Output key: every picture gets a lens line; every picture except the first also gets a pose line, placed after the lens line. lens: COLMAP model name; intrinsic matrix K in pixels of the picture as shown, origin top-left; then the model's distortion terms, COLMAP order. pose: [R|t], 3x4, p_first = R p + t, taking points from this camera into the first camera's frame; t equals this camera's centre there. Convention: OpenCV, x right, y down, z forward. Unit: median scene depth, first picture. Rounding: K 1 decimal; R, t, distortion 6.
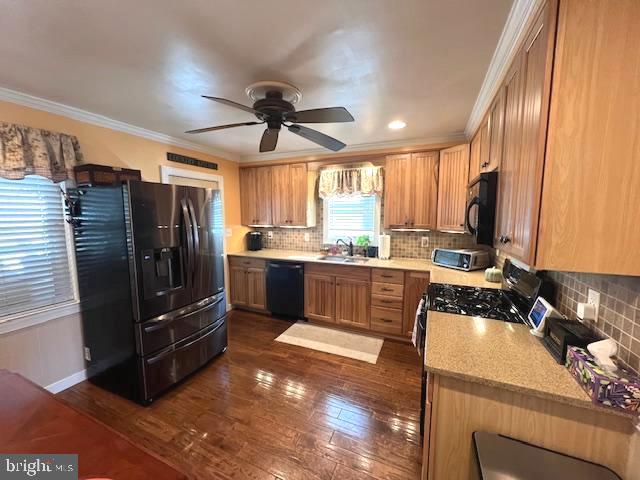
lens RADIAL K [[254.9, 0, 320.0], [0, 254.9, 240.0], [0, 0, 1]] dist [-0.000623, -0.000061]
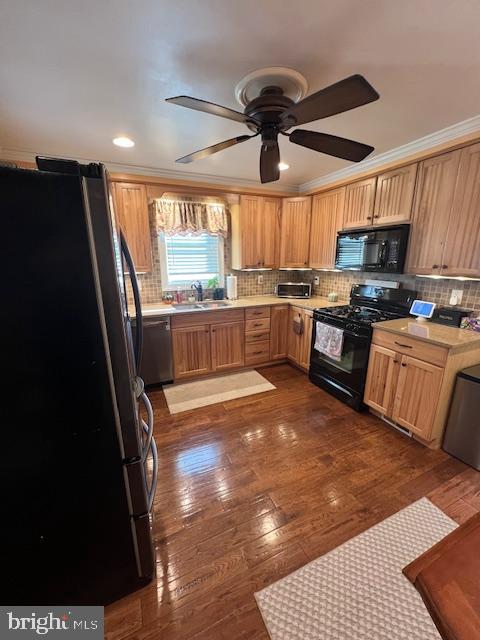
lens RADIAL K [[254.9, 0, 240.0], [0, 254.9, 320.0], [0, 0, 1]] dist [-0.000623, -0.000061]
pose [[0.669017, -0.181594, 0.720722, -0.494747], [0.082318, 0.981831, 0.170971, -0.017691], [-0.738675, -0.055054, 0.671810, 0.278693]]
